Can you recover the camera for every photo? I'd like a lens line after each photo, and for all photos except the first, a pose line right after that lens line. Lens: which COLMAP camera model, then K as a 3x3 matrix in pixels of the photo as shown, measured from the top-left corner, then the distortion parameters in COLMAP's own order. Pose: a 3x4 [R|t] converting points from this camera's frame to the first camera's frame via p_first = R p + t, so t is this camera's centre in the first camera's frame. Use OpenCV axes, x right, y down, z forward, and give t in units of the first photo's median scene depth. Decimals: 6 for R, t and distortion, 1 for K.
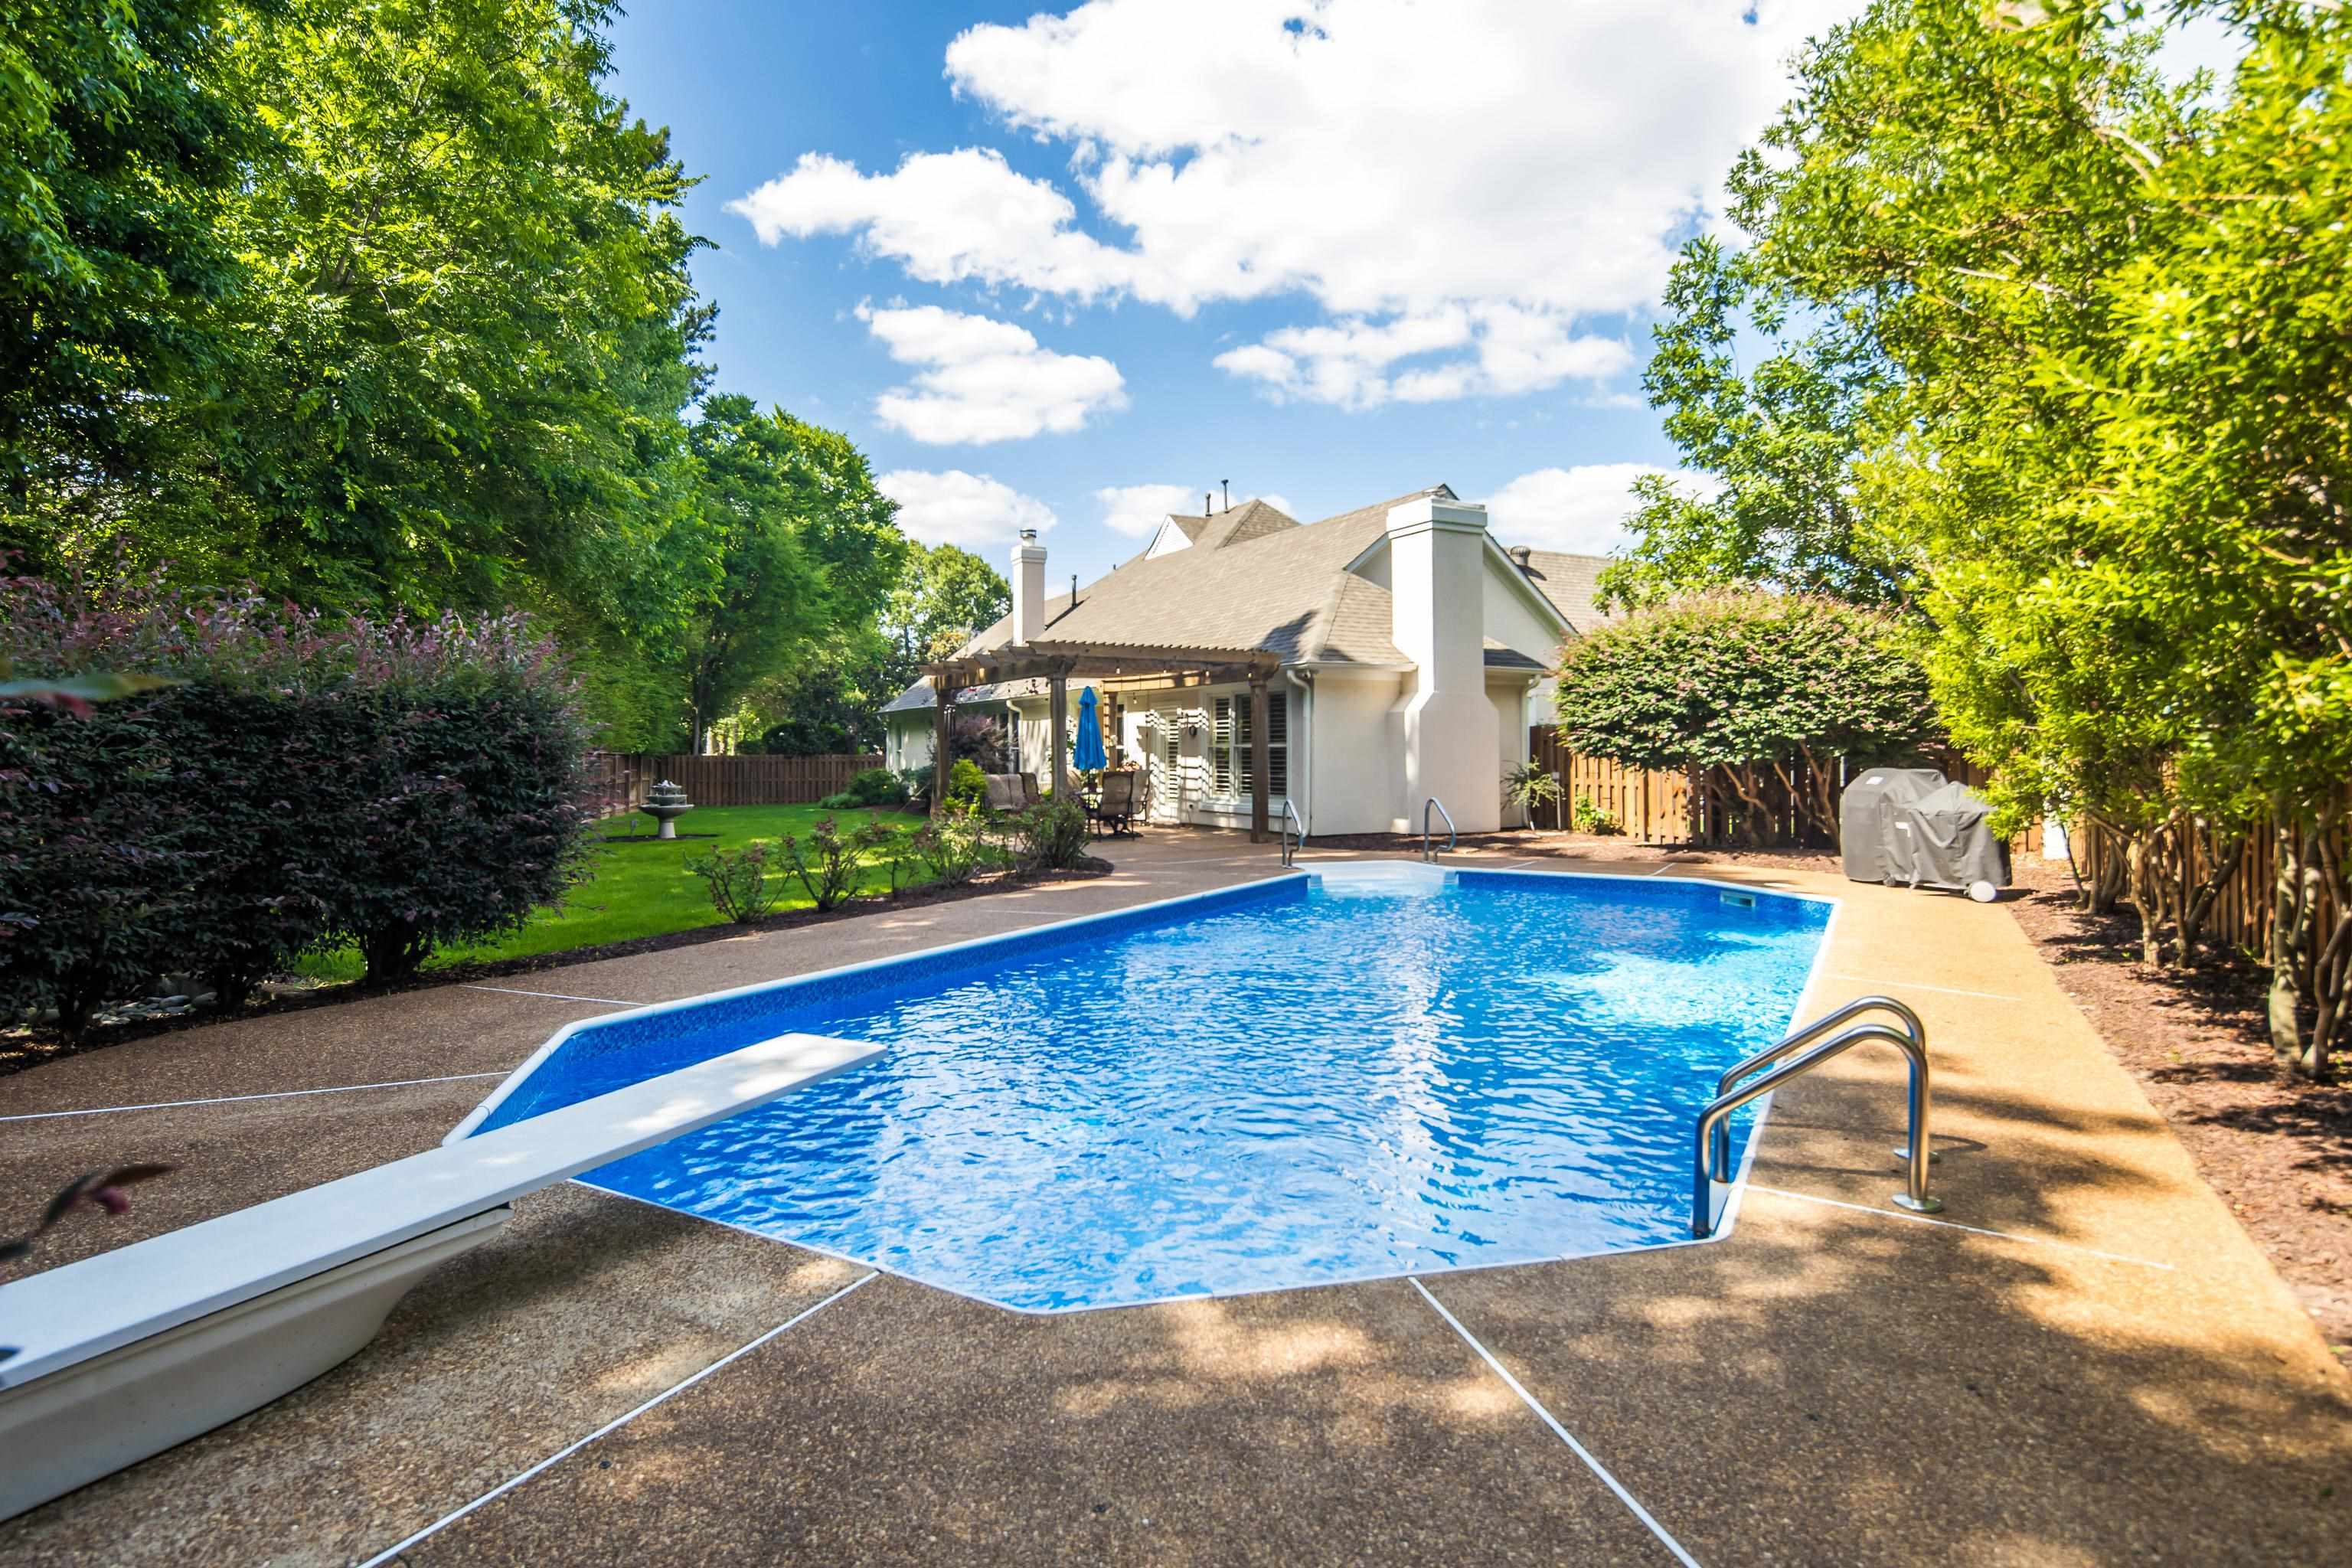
lens RADIAL K [[1136.1, 0, 1174.3], [0, 1136.1, 708.9], [0, 0, 1]] dist [-0.000486, -0.000099]
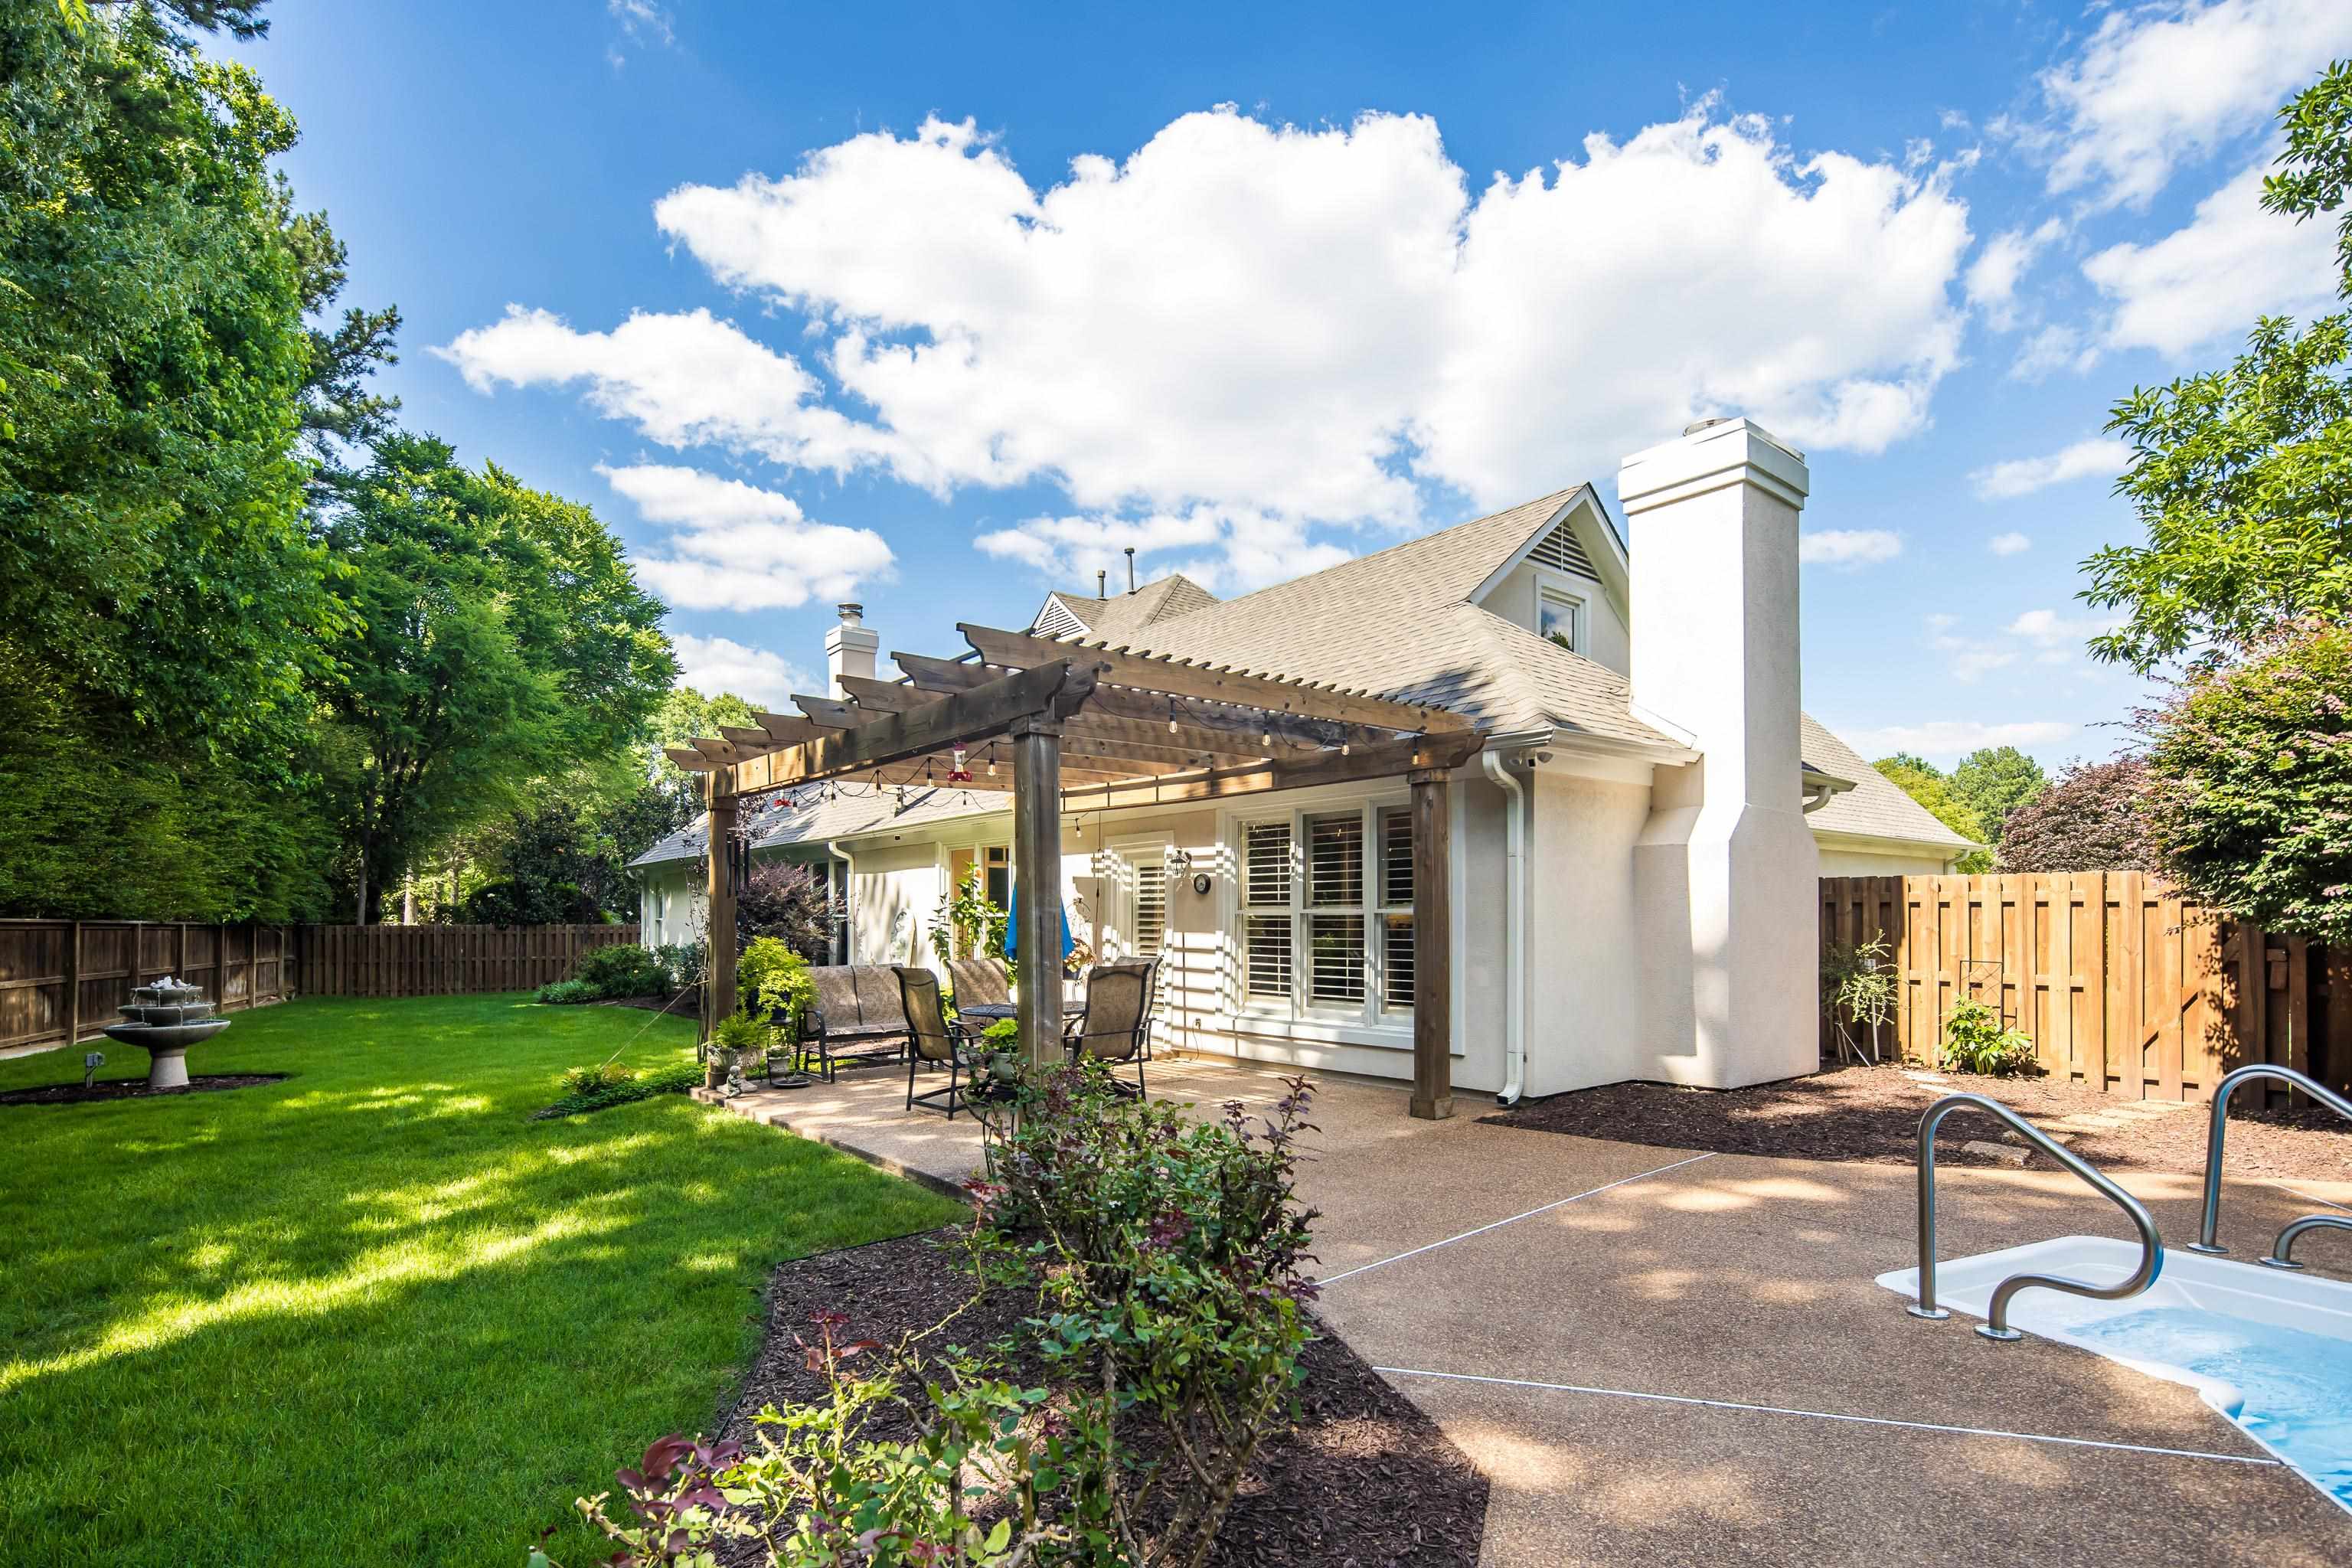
lens RADIAL K [[1100.5, 0, 1169.5], [0, 1100.5, 891.8], [0, 0, 1]] dist [-0.005826, -0.000837]
pose [[0.982787, 0.001470, 0.184736, -0.053044], [-0.004029, 0.999901, 0.013476, 0.008548], [-0.184698, -0.013988, 0.982696, 0.257645]]
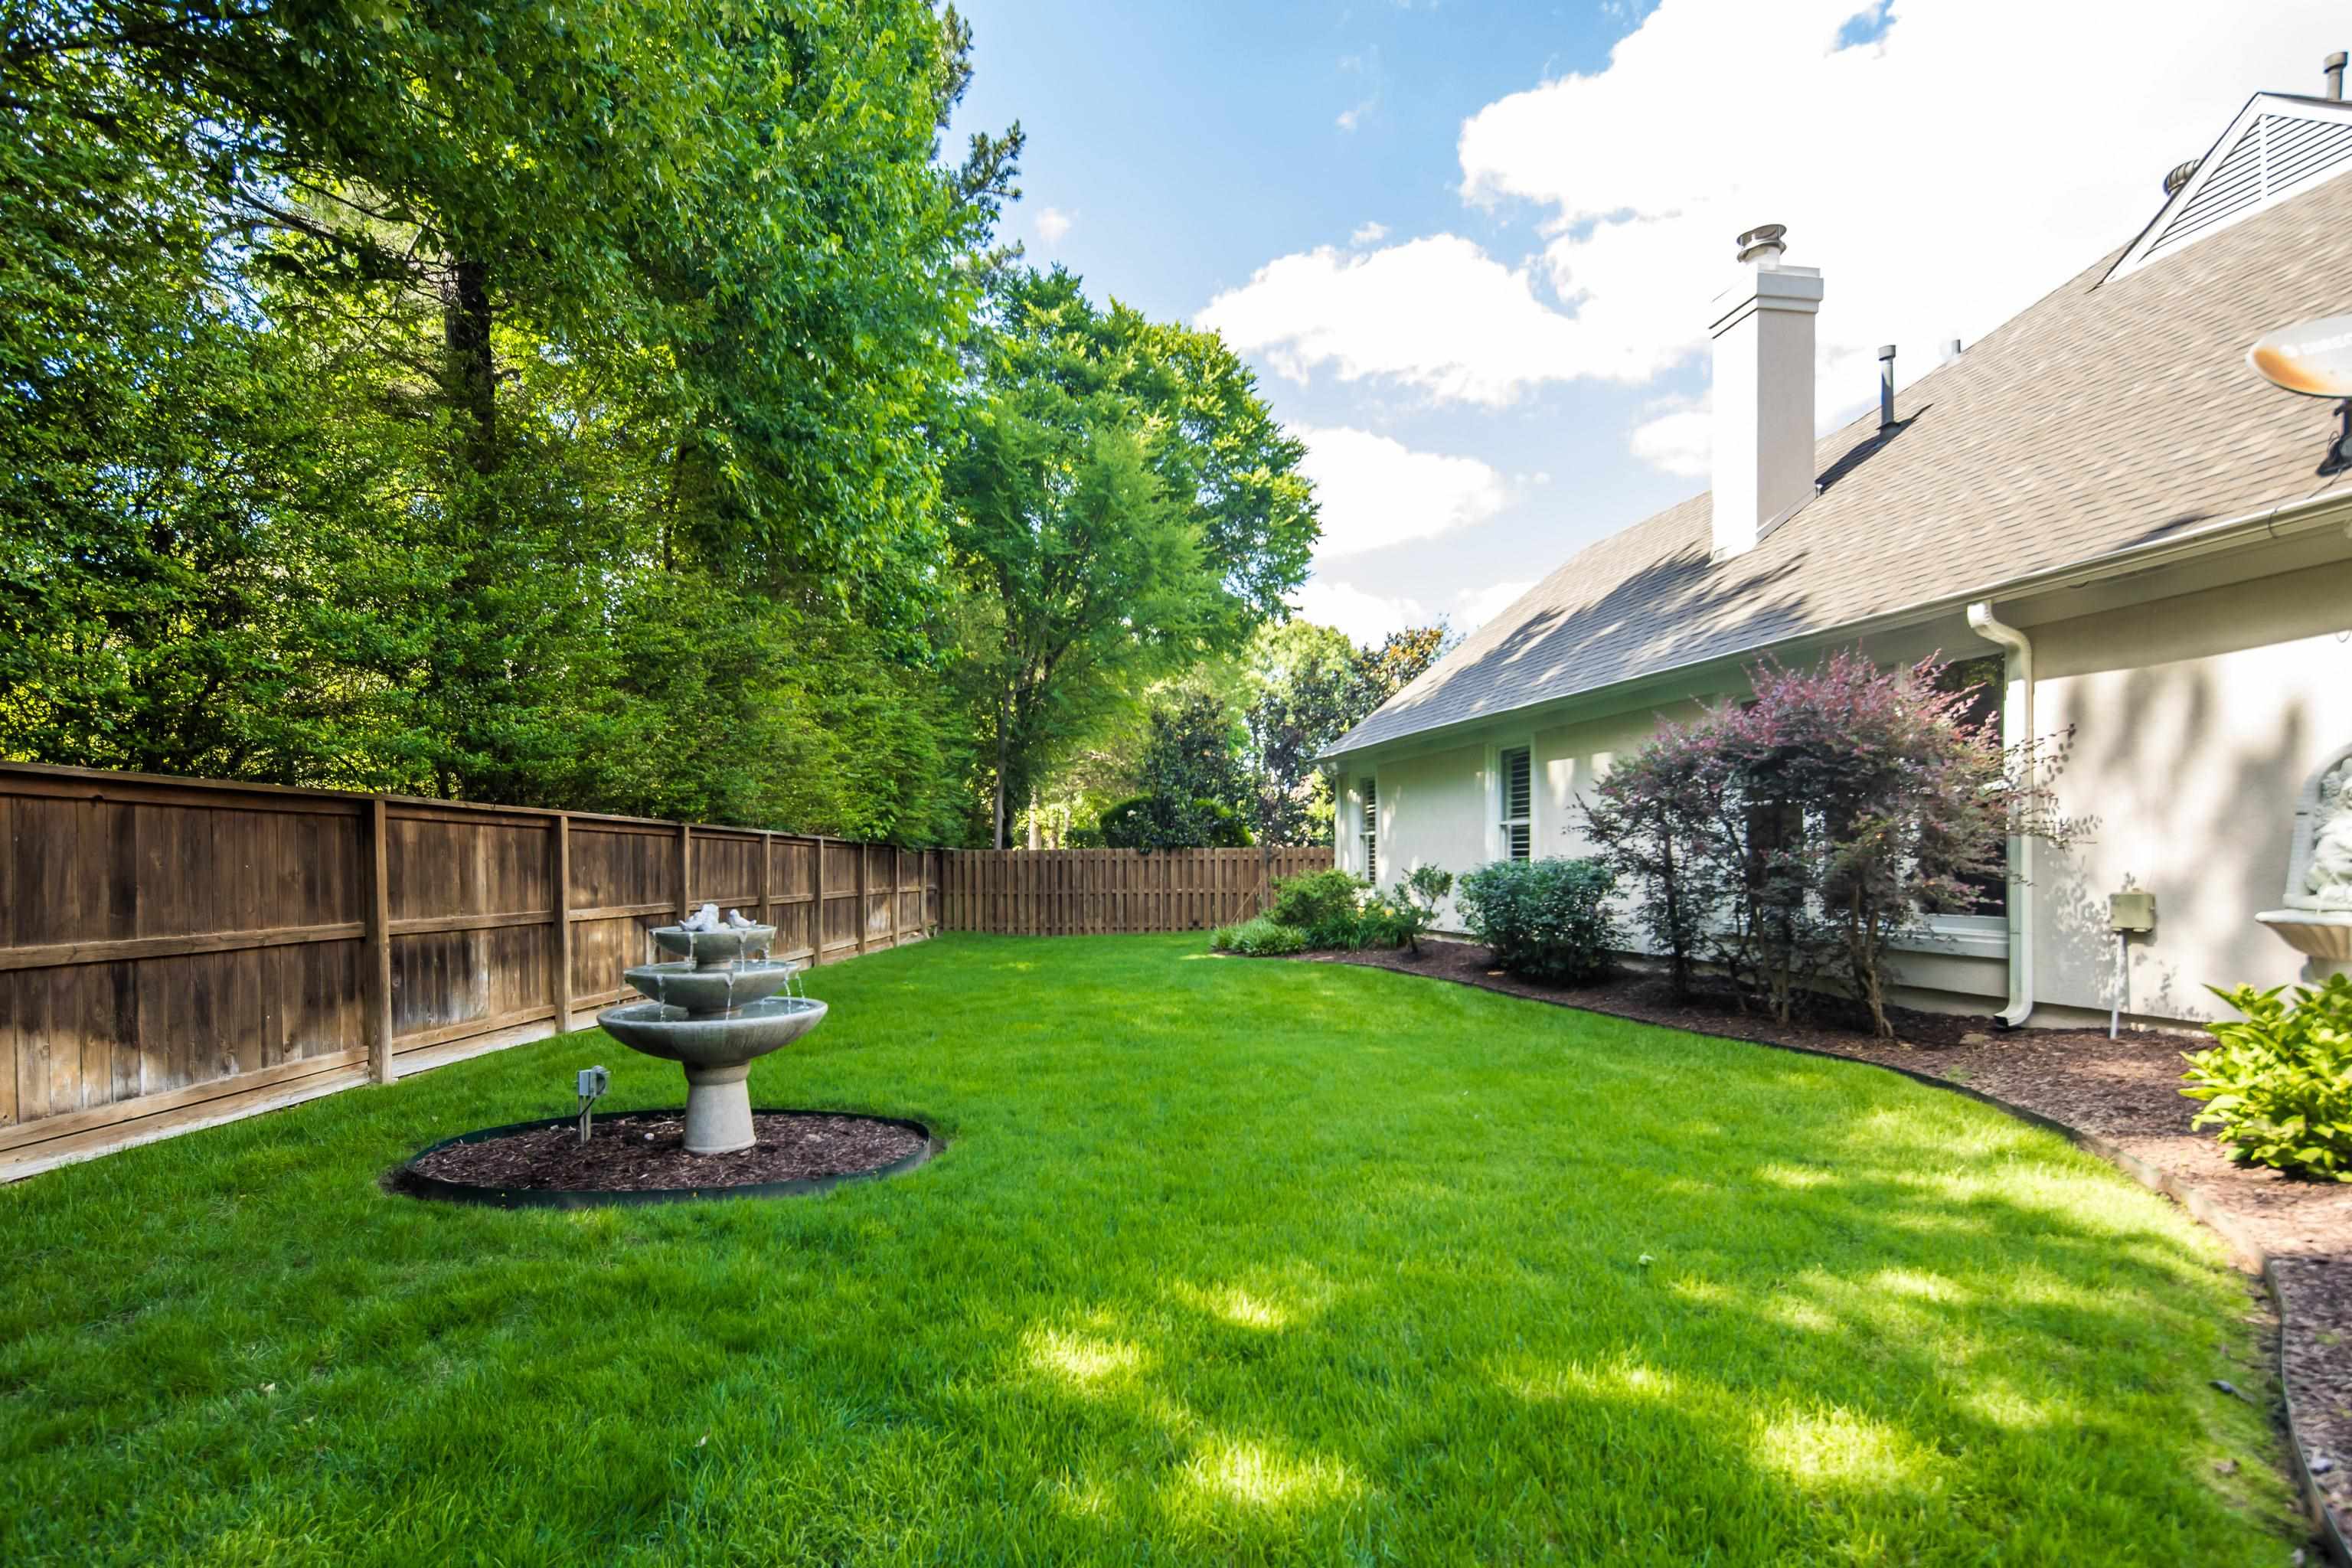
lens RADIAL K [[1170.4, 0, 1165.0], [0, 1170.4, 854.3], [0, 0, 1]] dist [-0.001299, -0.000650]
pose [[0.957048, -0.004658, -0.289893, -0.176570], [0.014364, 0.999405, 0.031364, 0.027590], [0.289575, -0.034181, 0.956545, 0.489583]]
